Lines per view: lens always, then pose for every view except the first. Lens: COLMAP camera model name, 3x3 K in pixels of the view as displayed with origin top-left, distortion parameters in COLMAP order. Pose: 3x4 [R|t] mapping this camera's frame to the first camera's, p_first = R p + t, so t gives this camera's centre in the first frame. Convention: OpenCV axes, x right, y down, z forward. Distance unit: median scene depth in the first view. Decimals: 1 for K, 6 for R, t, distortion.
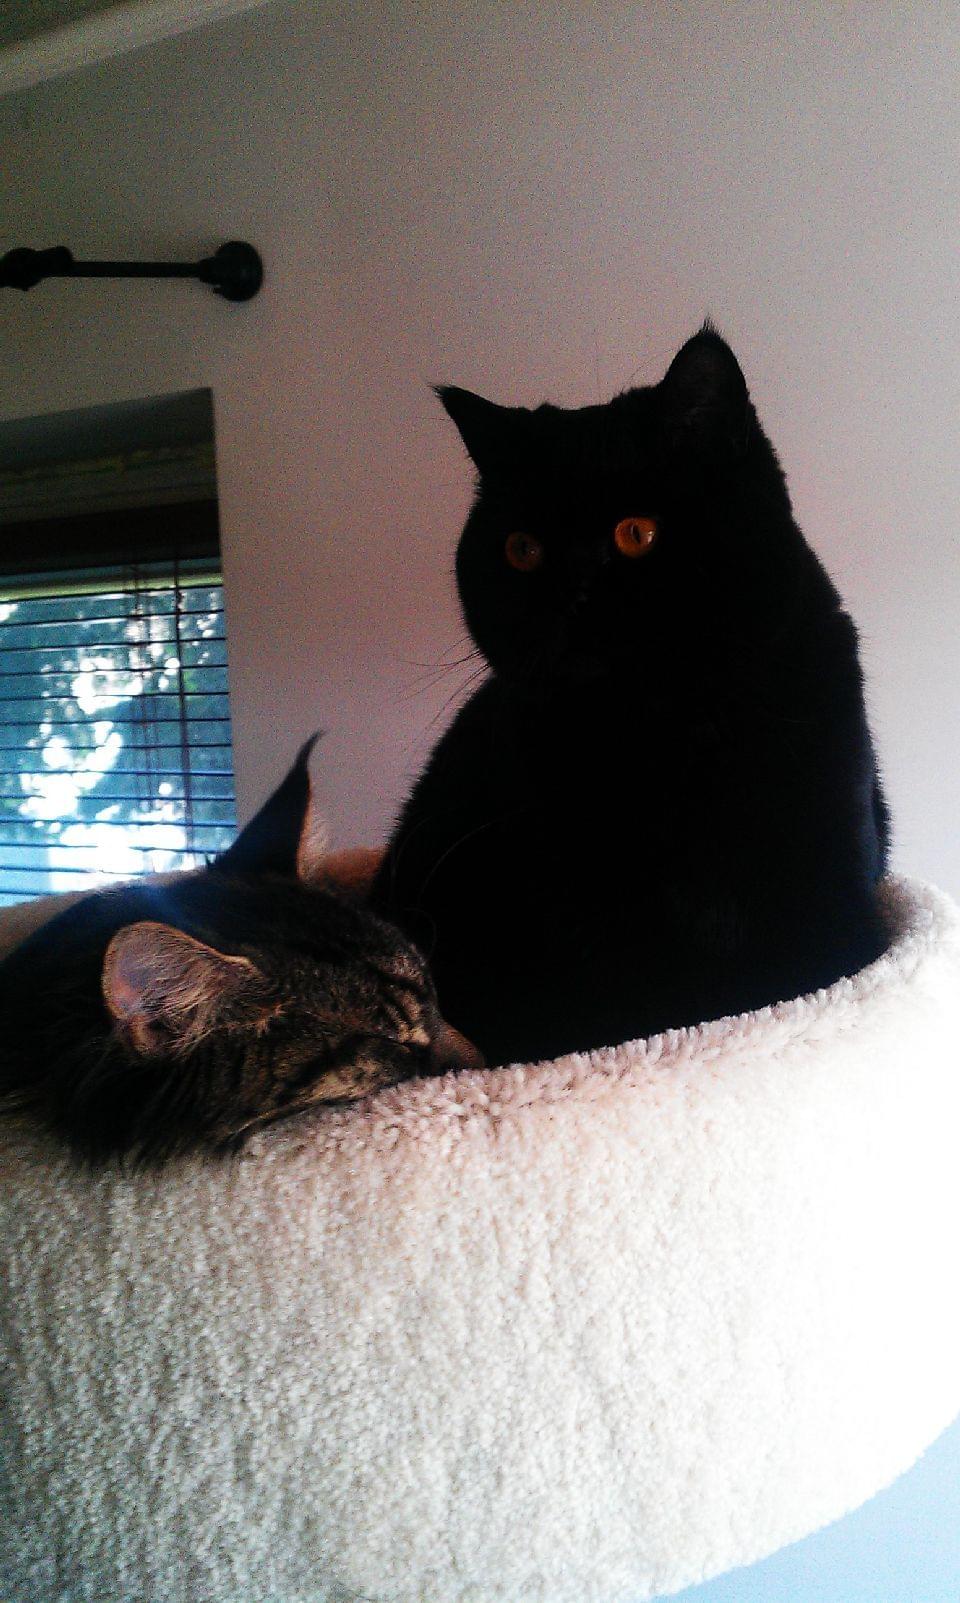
lens RADIAL K [[1679.4, 0, 480.1], [0, 1679.4, 805.2], [0, 0, 1]] dist [-0.096549, 0.000000]
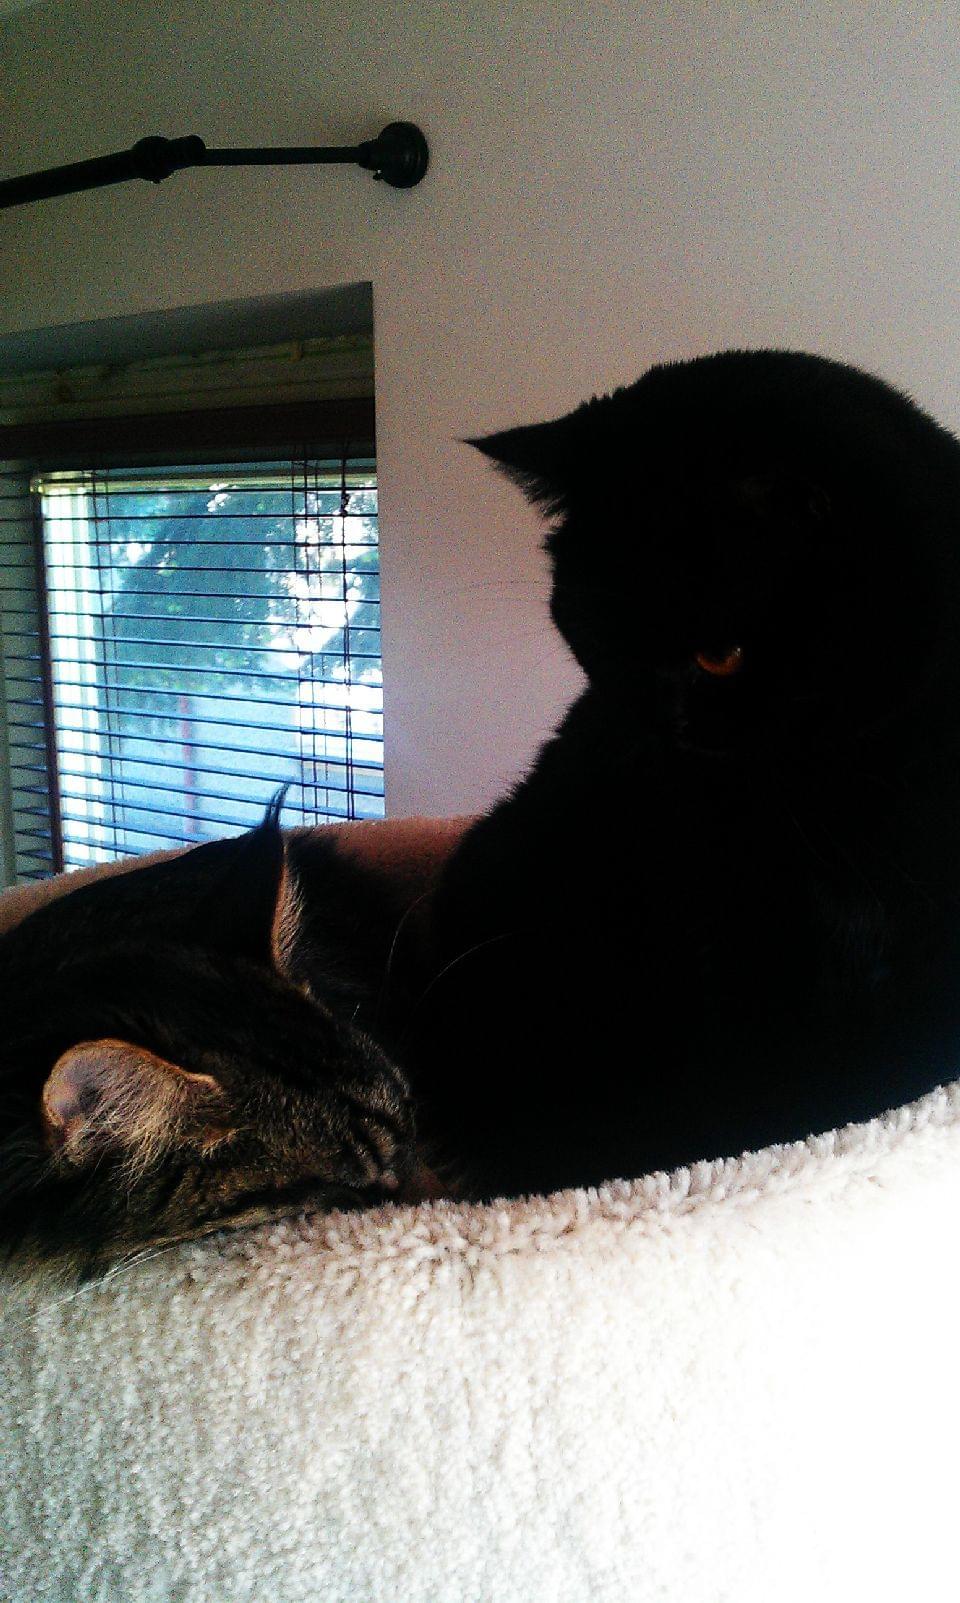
lens RADIAL K [[1679.4, 0, 477.6], [0, 1679.4, 796.2], [0, 0, 1]] dist [-0.096549, 0.000000]
pose [[0.988551, 0.054786, -0.140587, 0.115910], [-0.043325, 0.995580, 0.083331, -0.118211], [0.144531, -0.076286, 0.986555, 0.186190]]
